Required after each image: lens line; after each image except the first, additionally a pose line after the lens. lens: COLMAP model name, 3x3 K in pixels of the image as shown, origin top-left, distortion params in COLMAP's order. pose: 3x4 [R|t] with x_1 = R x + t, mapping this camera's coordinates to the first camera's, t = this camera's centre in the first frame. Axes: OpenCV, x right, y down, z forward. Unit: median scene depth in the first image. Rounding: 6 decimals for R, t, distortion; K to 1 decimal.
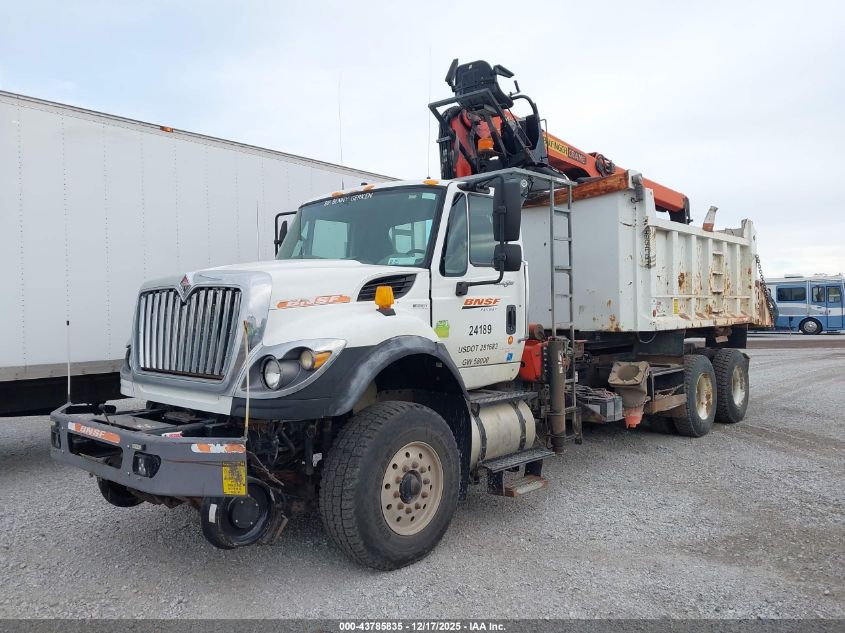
lens RADIAL K [[673.0, 0, 414.9], [0, 673.0, 317.2], [0, 0, 1]] dist [0.001856, -0.005294]
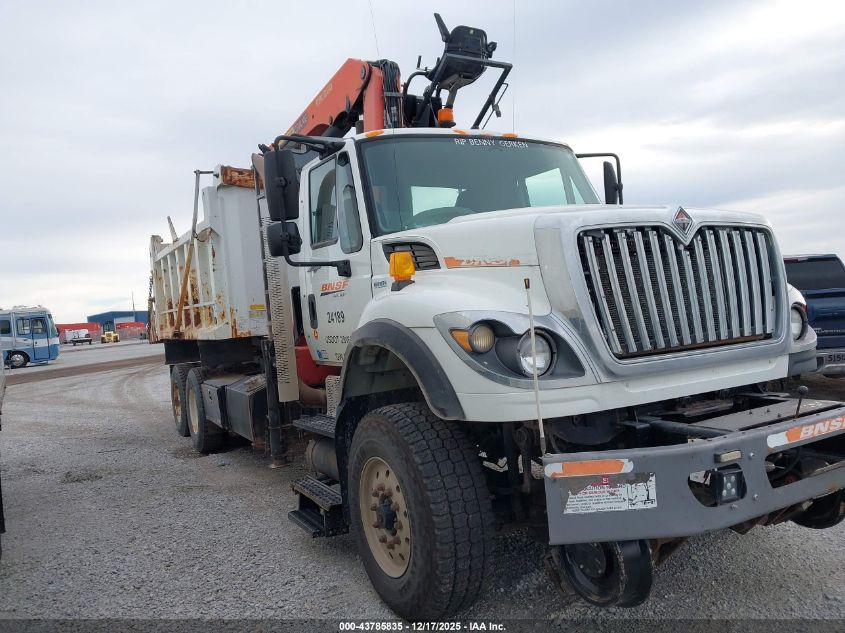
lens RADIAL K [[673.0, 0, 417.6], [0, 673.0, 316.8], [0, 0, 1]] dist [0.001856, -0.005294]
pose [[0.344237, -0.025723, 0.938530, -1.091604], [0.083661, 0.996489, -0.003374, 0.030243], [-0.935148, 0.079680, 0.345180, 1.009955]]
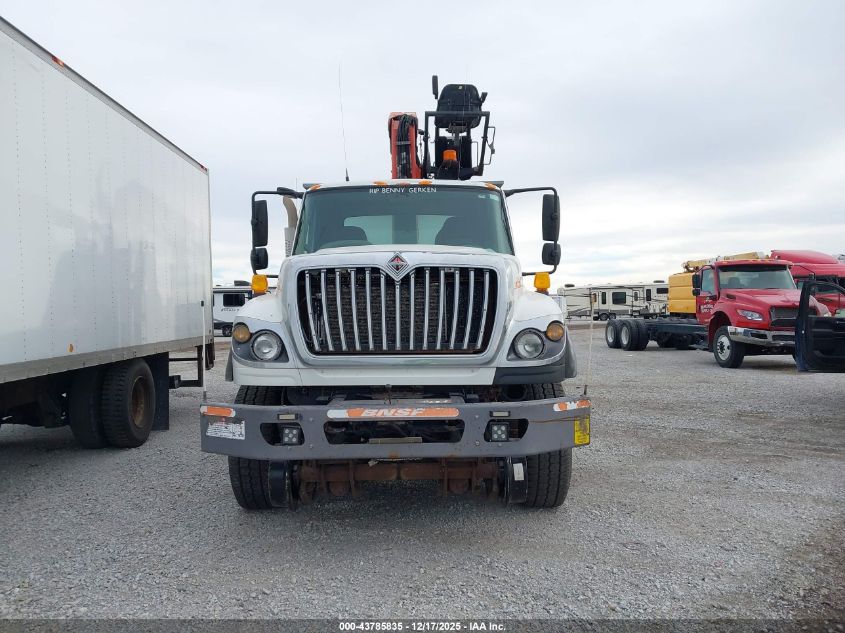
lens RADIAL K [[673.0, 0, 423.2], [0, 673.0, 314.8], [0, 0, 1]] dist [0.001856, -0.005294]
pose [[0.742534, -0.004197, 0.669795, -0.968811], [0.010483, 0.999931, -0.005356, 0.032937], [-0.669726, 0.010999, 0.742527, 0.239683]]
